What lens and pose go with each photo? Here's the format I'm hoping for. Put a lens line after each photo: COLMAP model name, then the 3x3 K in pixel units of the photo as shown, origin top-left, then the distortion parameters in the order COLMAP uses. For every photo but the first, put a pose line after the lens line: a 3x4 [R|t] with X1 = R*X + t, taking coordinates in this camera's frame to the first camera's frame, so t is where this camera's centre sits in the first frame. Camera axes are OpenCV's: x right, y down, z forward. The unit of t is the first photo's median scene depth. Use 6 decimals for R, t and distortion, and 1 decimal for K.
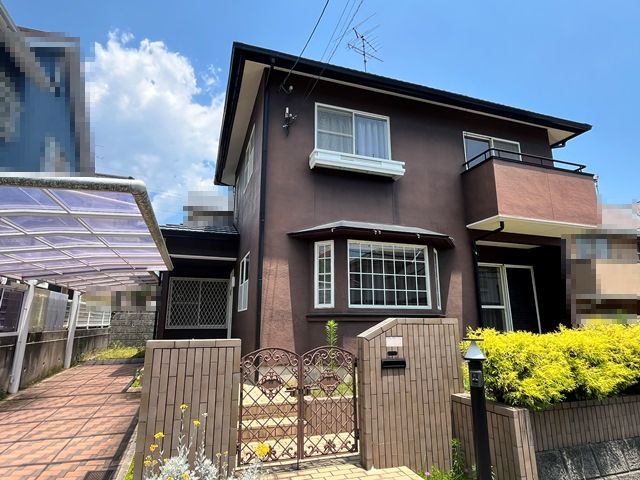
lens RADIAL K [[368.7, 0, 320.0], [0, 368.7, 240.0], [0, 0, 1]] dist [-0.001924, 0.002376]
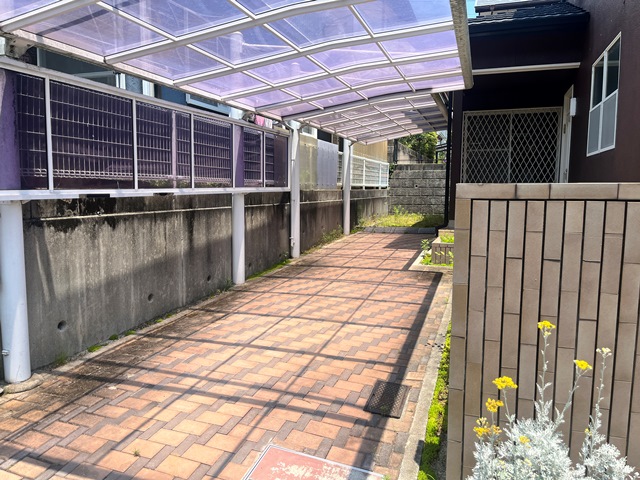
lens RADIAL K [[479.2, 0, 320.0], [0, 479.2, 240.0], [0, 0, 1]] dist [0.006253, 0.002790]
pose [[0.796220, 0.067282, -0.601254, -0.099084], [0.126389, 0.953372, 0.274058, 0.064807], [0.591658, -0.294202, 0.750590, 0.173958]]
